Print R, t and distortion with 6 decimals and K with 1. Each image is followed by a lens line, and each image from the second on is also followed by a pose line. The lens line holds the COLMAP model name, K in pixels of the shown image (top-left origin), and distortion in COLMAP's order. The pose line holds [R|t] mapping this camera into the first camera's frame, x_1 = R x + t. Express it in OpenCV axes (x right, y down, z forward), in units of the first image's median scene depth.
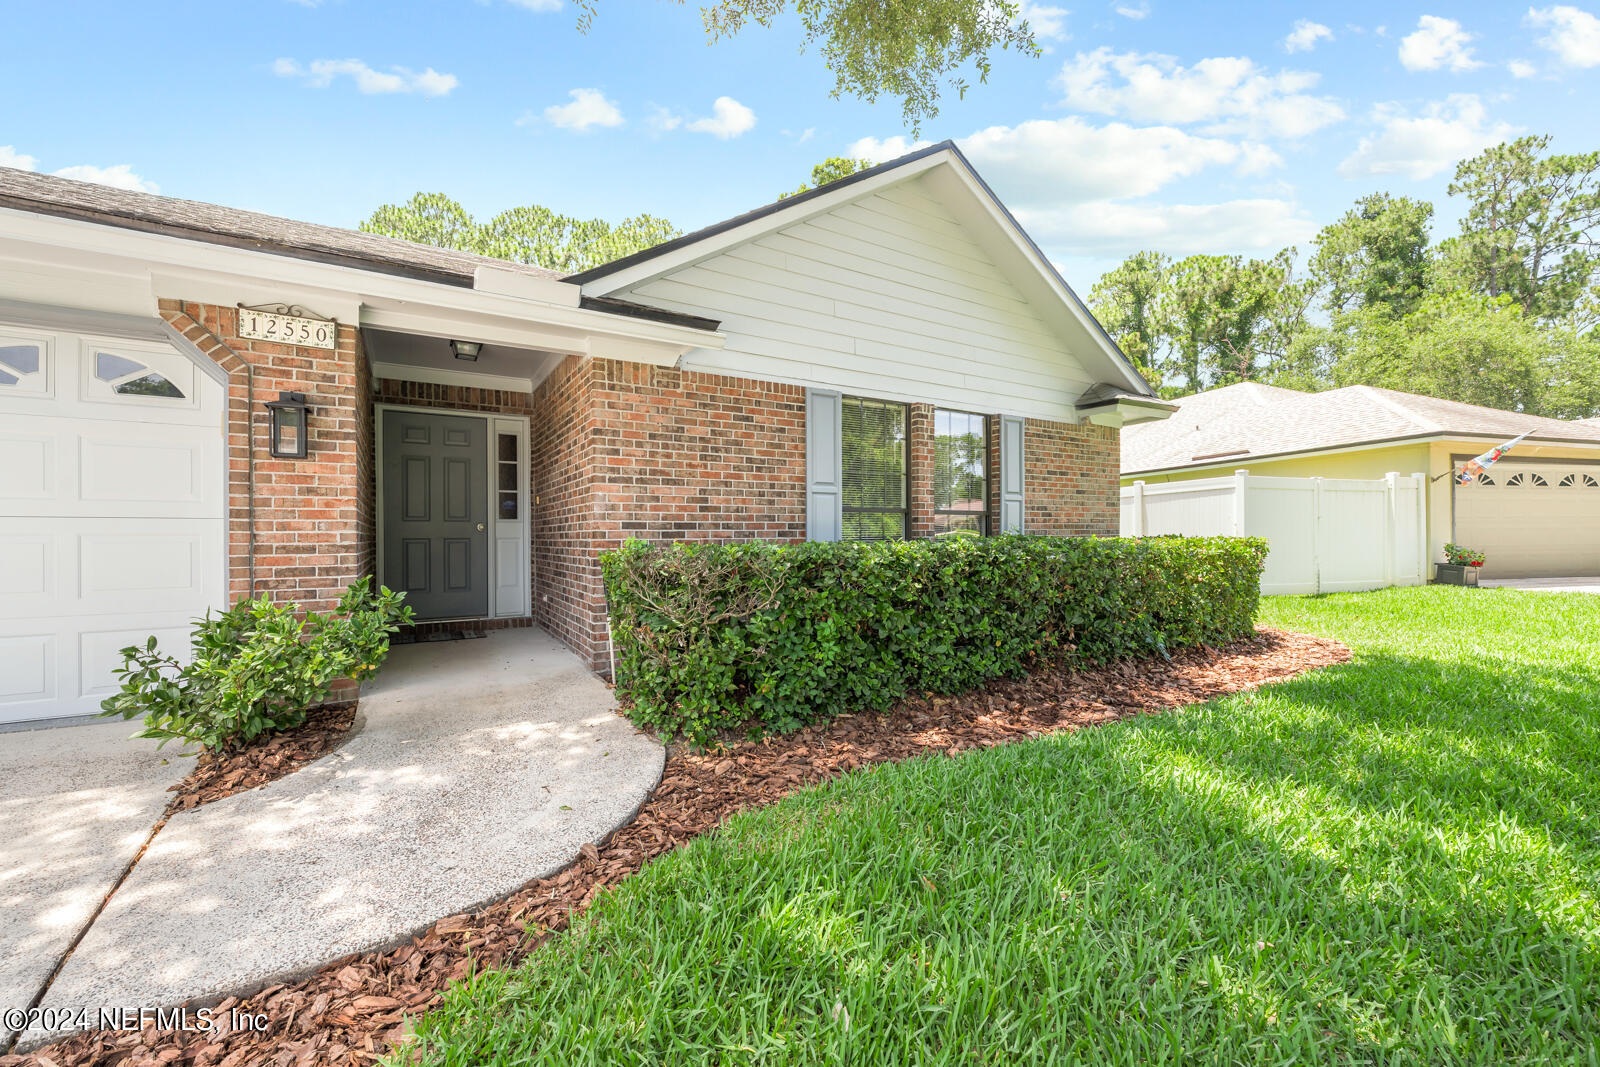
lens RADIAL K [[642.6, 0, 798.1], [0, 642.6, 535.8], [0, 0, 1]] dist [-0.002367, 0.000115]
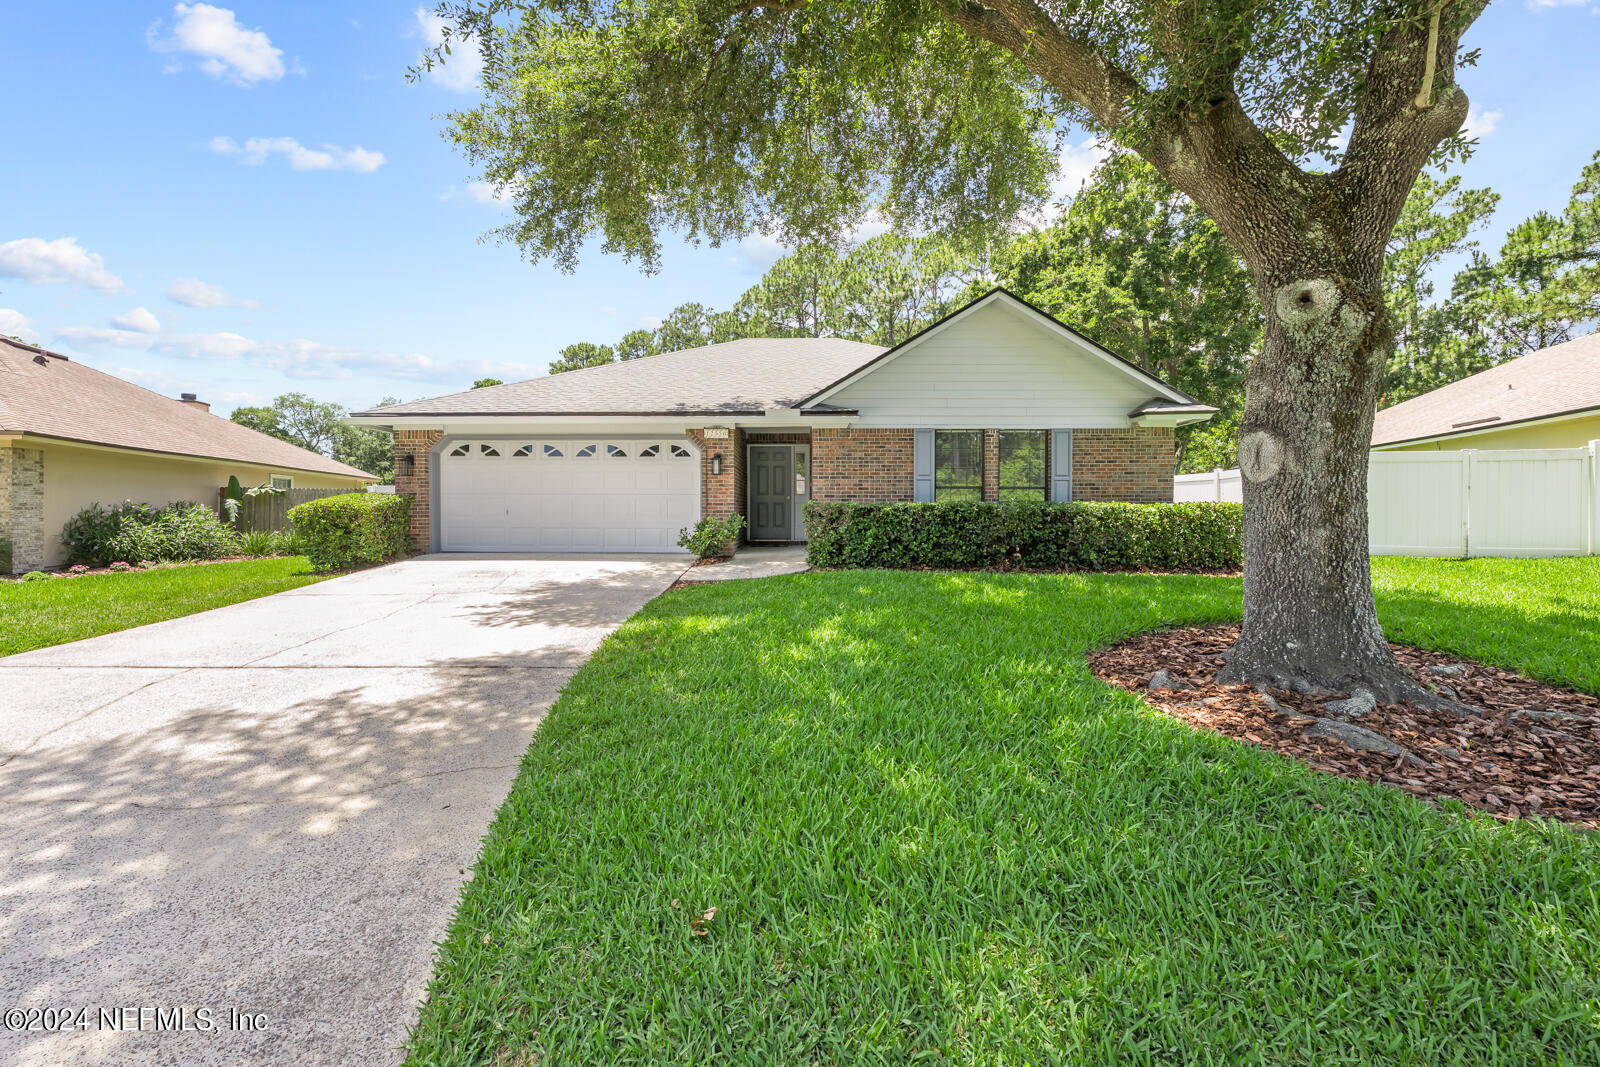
lens RADIAL K [[642.6, 0, 799.4], [0, 642.6, 523.1], [0, 0, 1]] dist [-0.002367, 0.000115]
pose [[0.849794, 0.017427, -0.526826, 1.010795], [-0.005604, 0.999696, 0.024030, 0.030689], [0.527085, -0.017469, 0.849633, -1.217887]]
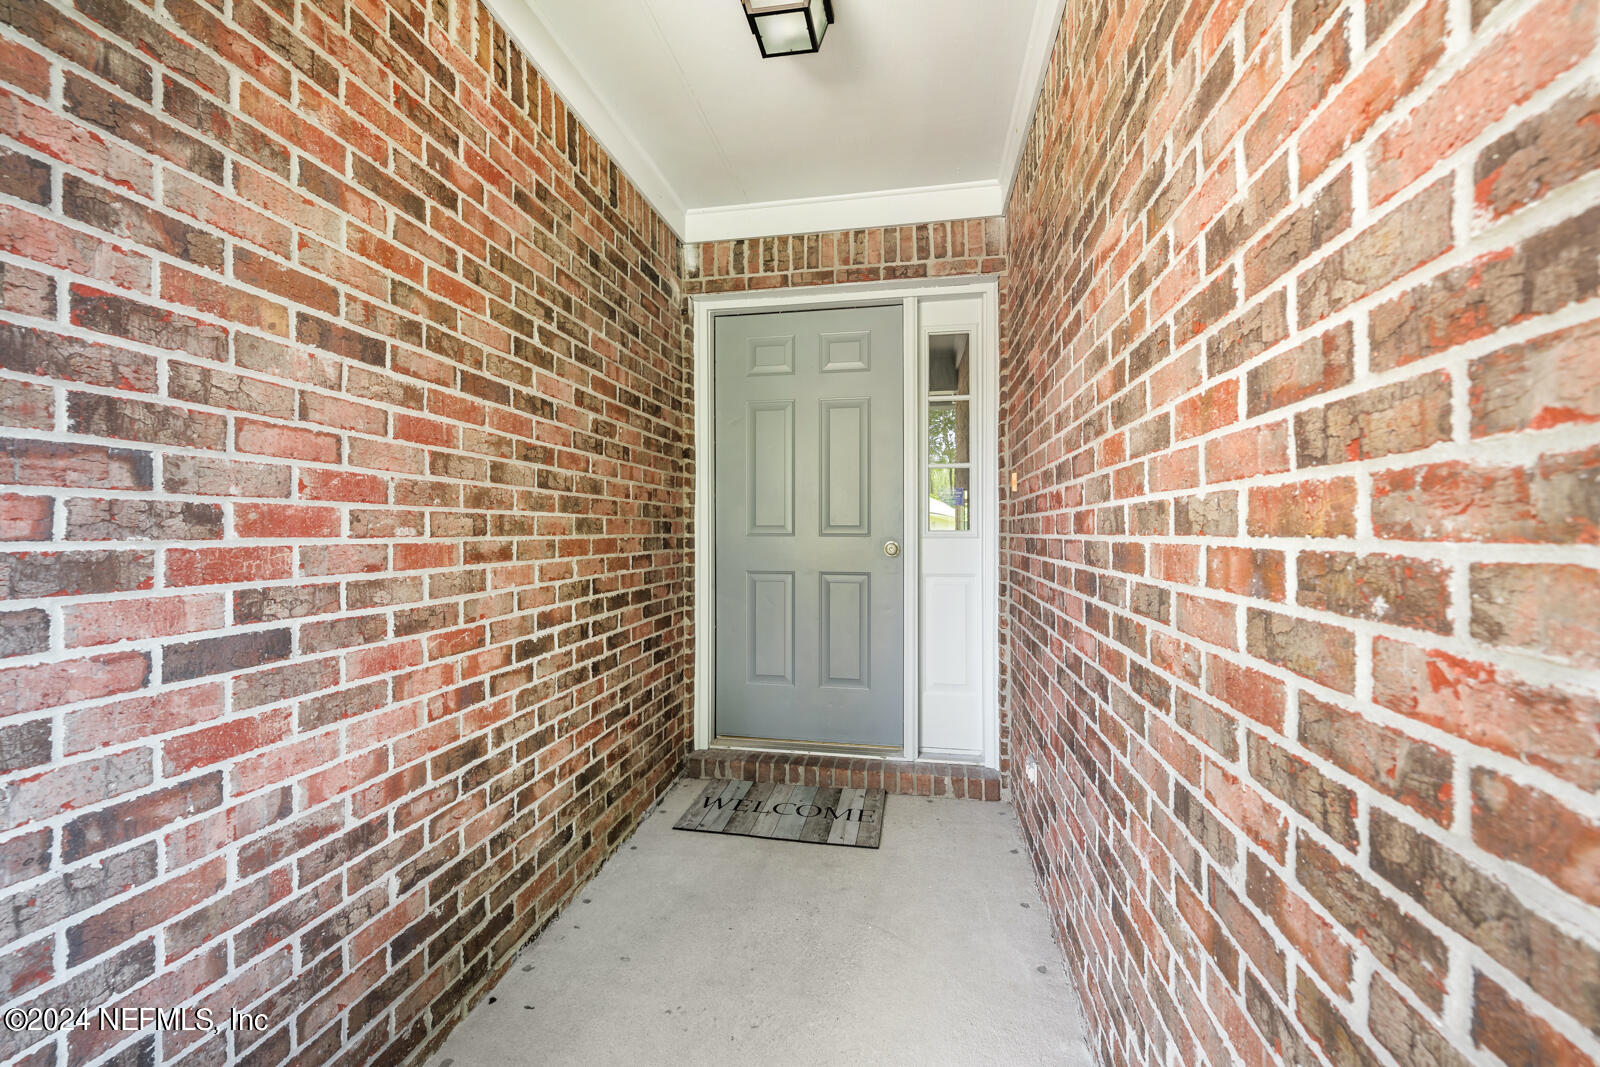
lens RADIAL K [[642.6, 0, 796.9], [0, 642.6, 532.7], [0, 0, 1]] dist [-0.002367, 0.000115]
pose [[0.748731, 0.001908, -0.662871, -0.249915], [-0.003752, 0.999992, -0.001359, -0.023718], [0.662863, 0.003504, 0.748733, 0.630852]]
